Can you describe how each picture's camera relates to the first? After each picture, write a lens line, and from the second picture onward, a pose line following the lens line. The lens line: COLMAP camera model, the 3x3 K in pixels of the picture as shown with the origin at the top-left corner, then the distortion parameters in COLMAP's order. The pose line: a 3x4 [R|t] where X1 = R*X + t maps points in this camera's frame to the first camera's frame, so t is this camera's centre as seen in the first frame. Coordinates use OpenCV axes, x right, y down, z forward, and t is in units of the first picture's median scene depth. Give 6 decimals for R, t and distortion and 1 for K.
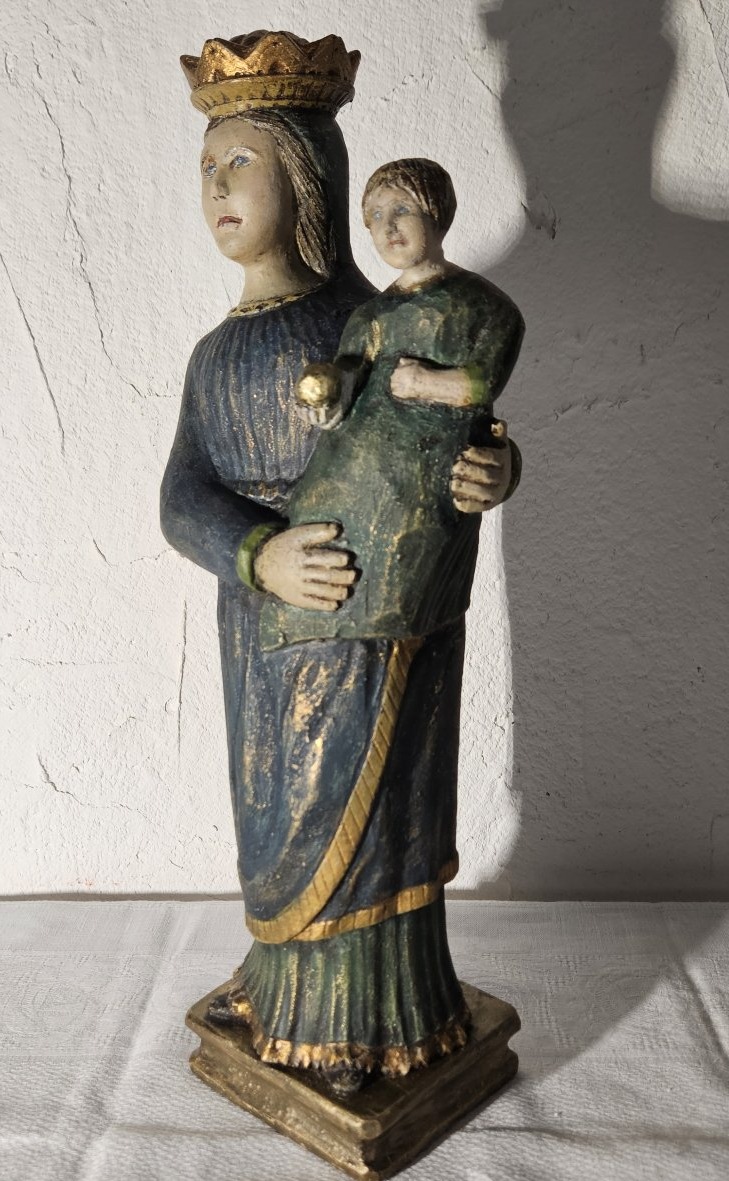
lens RADIAL K [[1085.5, 0, 350.2], [0, 1085.5, 605.2], [0, 0, 1]] dist [0.053572, -0.028193]
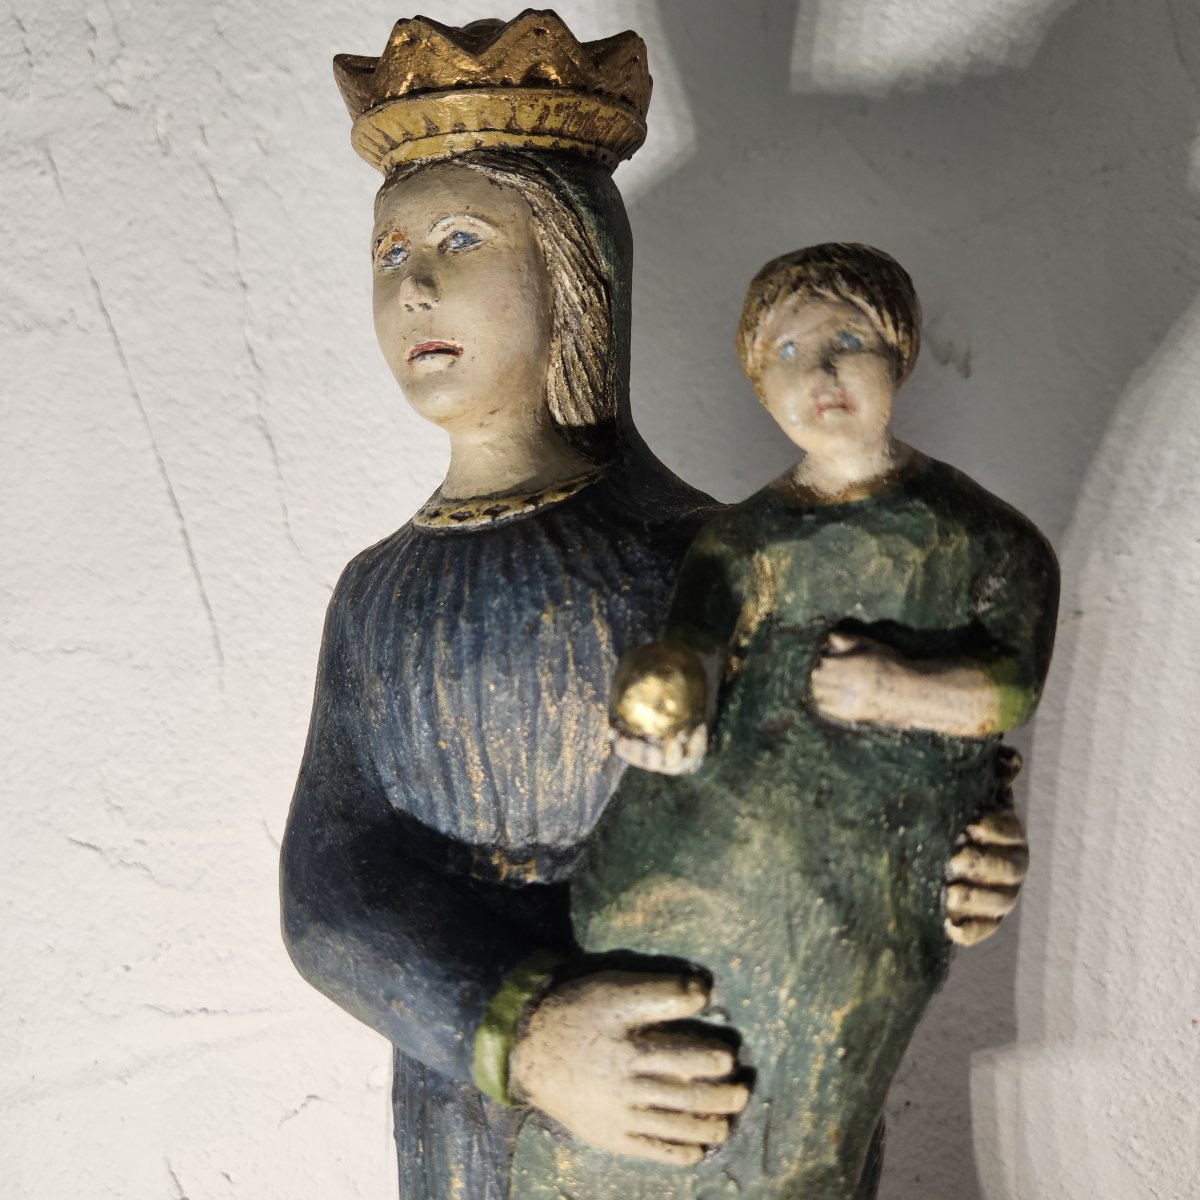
lens RADIAL K [[1126.2, 0, 592.7], [0, 1126.2, 603.1], [0, 0, 1]] dist [0.022038, 0.000000]
pose [[0.982819, -0.009410, 0.184335, -0.138190], [0.031169, 0.992818, -0.115503, -0.170941], [-0.181924, 0.119264, 0.976053, 0.484798]]
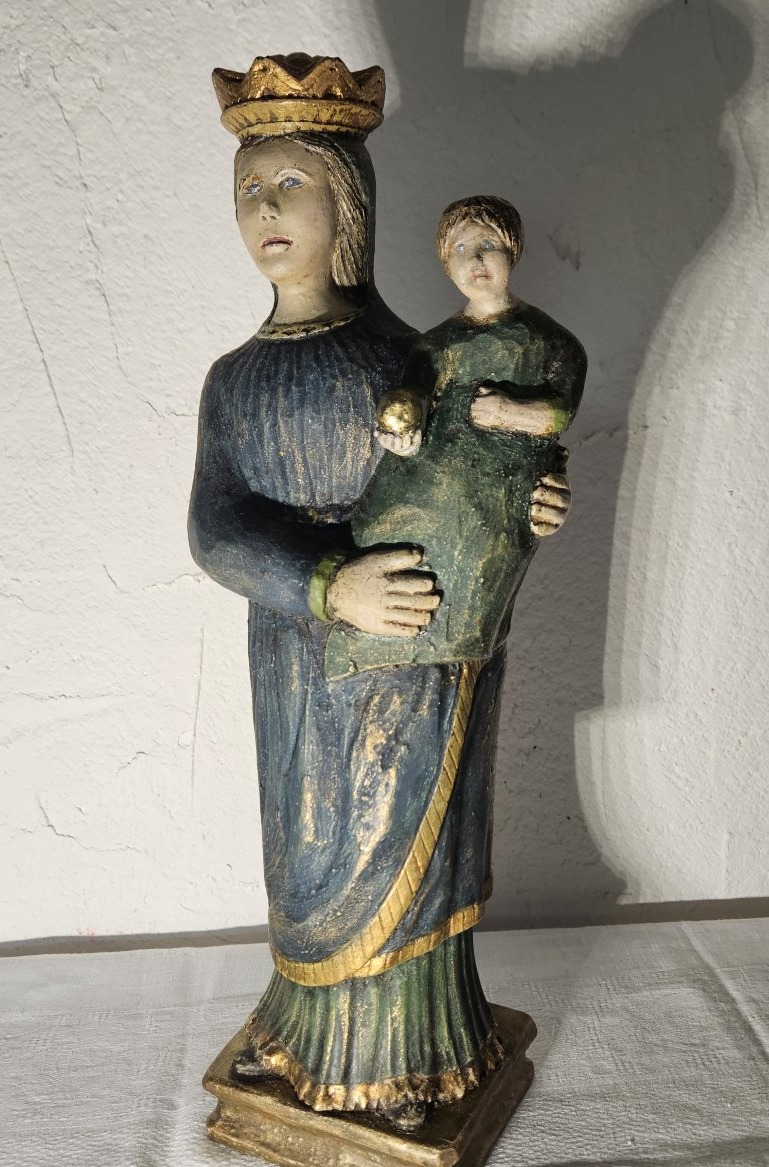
lens RADIAL K [[1096.7, 0, 420.0], [0, 1096.7, 587.6], [0, 0, 1]] dist [0.038405, 0.000000]
pose [[0.949626, -0.033489, 0.311592, -0.307995], [0.043056, 0.998787, -0.023873, -0.015041], [-0.310415, 0.036086, 0.949916, 0.039698]]
